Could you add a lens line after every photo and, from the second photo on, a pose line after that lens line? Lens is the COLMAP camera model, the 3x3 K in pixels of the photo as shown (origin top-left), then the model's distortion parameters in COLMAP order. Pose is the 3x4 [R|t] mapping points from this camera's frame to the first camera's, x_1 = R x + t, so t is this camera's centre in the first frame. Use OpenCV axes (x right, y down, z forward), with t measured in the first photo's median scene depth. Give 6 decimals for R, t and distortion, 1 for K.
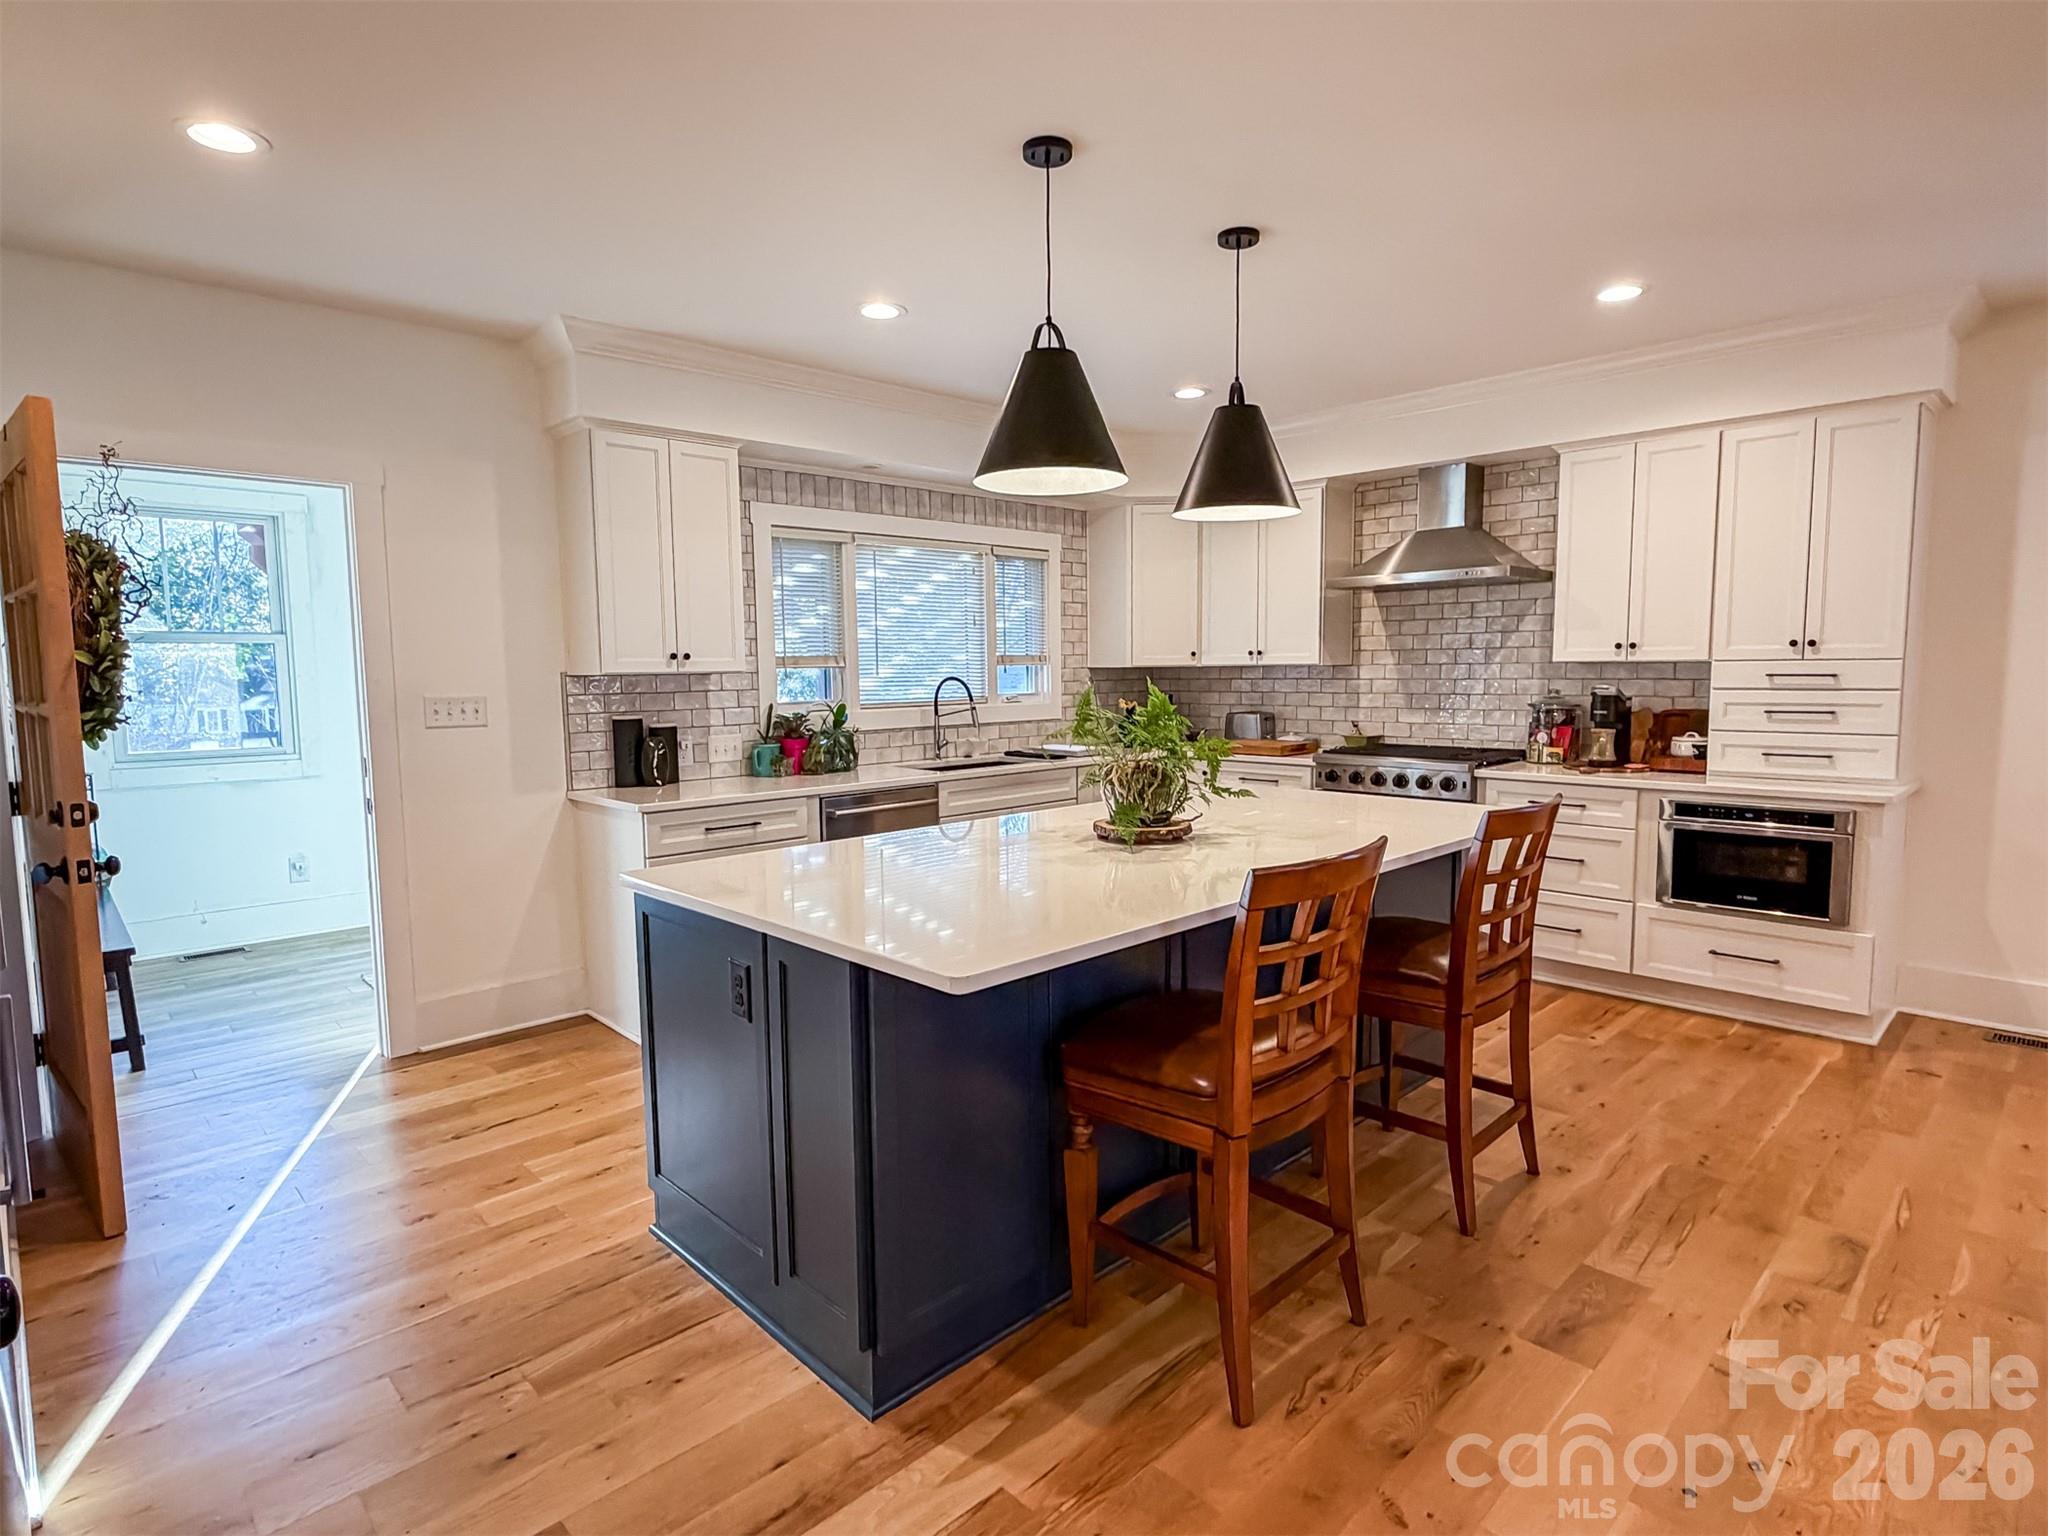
lens RADIAL K [[1071.8, 0, 1018.7], [0, 1071.8, 770.6], [0, 0, 1]] dist [-0.000689, 0.000068]
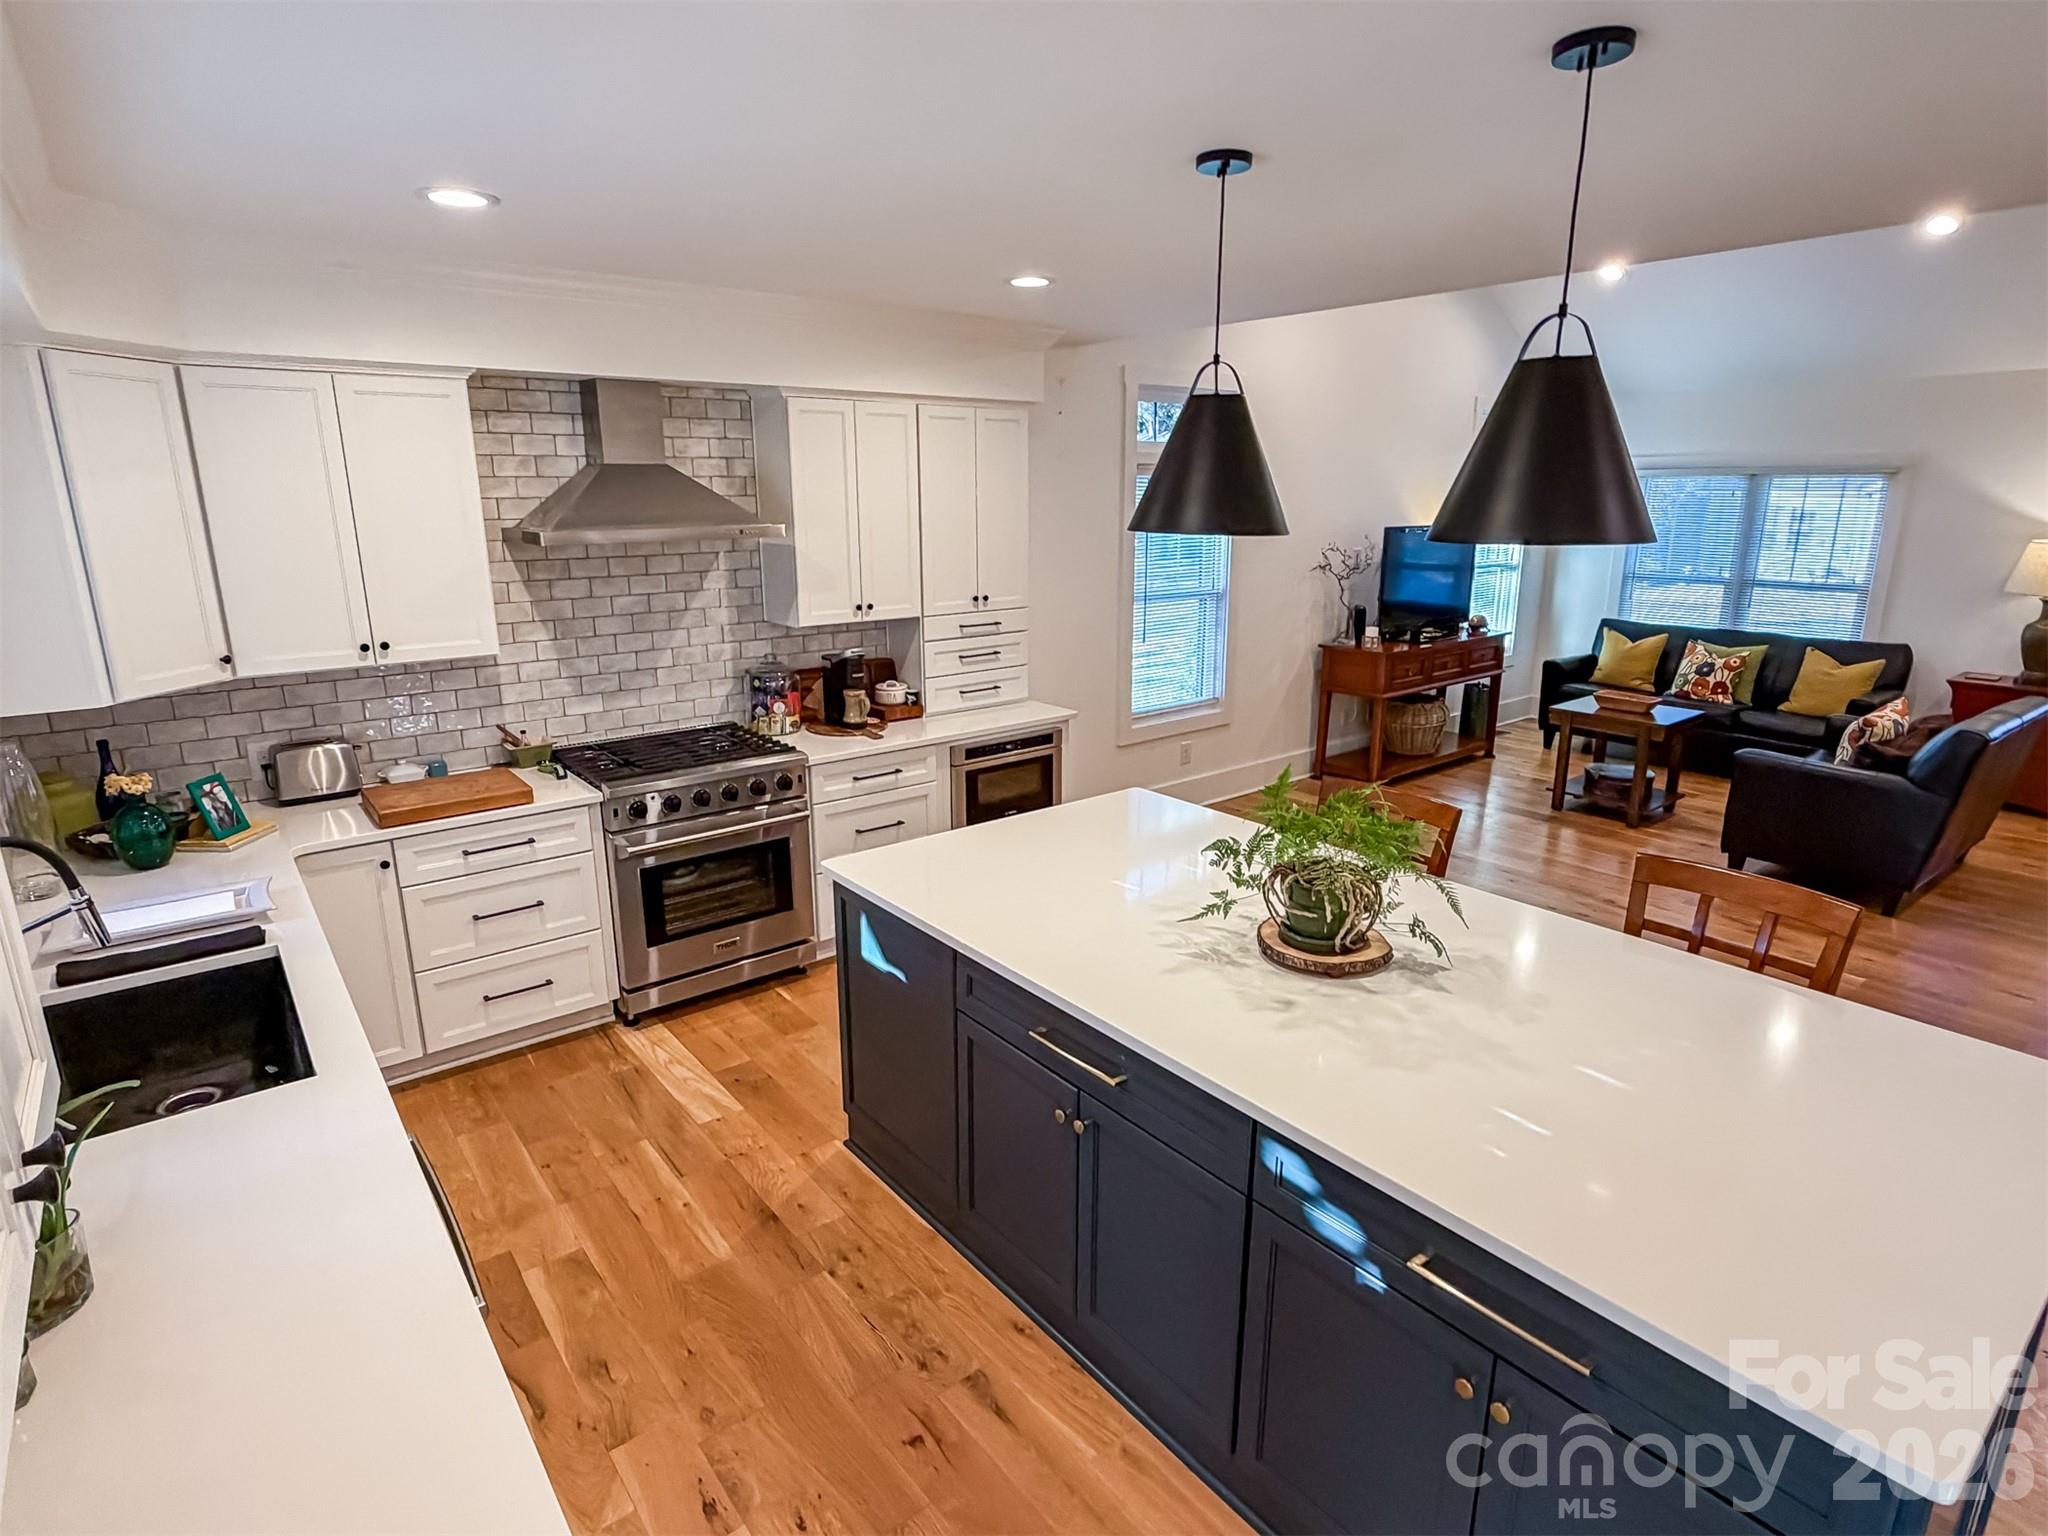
lens RADIAL K [[1071.8, 0, 1017.6], [0, 1071.8, 768.7], [0, 0, 1]] dist [-0.000689, 0.000068]
pose [[0.095807, -0.241313, 0.965707, -0.452720], [0.100451, 0.967561, 0.231811, -0.195549], [-0.990318, 0.074797, 0.116939, 0.774570]]
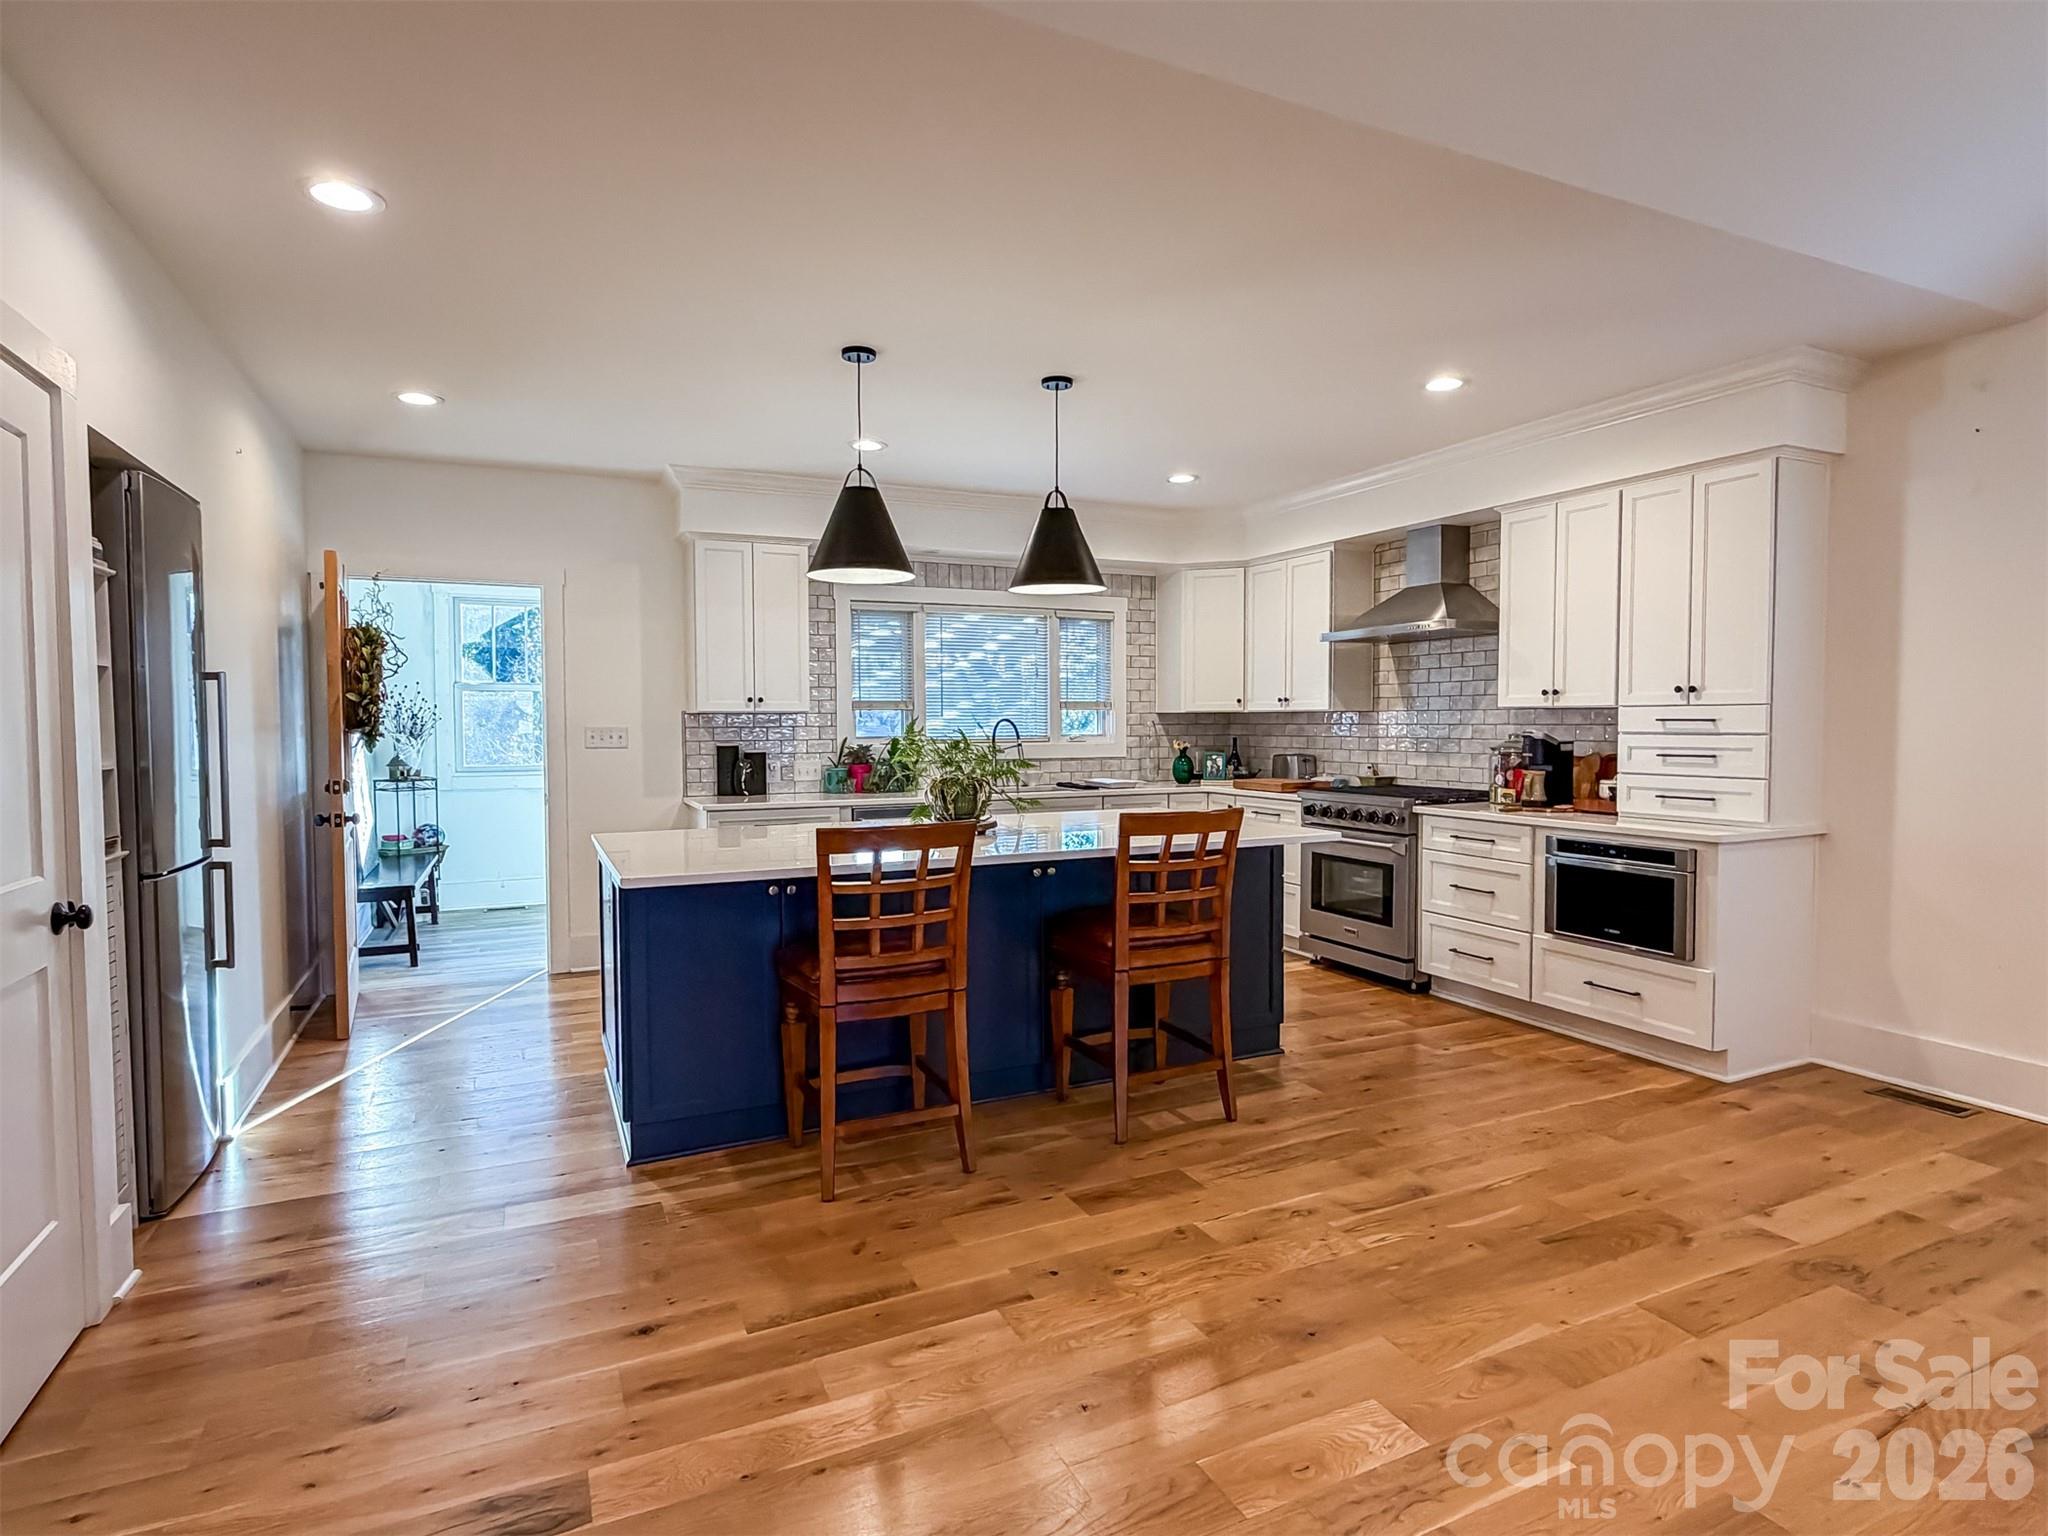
lens RADIAL K [[1071.8, 0, 1018.2], [0, 1071.8, 768.5], [0, 0, 1]] dist [-0.000689, 0.000068]
pose [[0.947261, 0.022789, -0.319651, 0.422558], [-0.038676, 0.998307, -0.043443, 0.025797], [0.318120, 0.053514, 0.946539, -0.170316]]
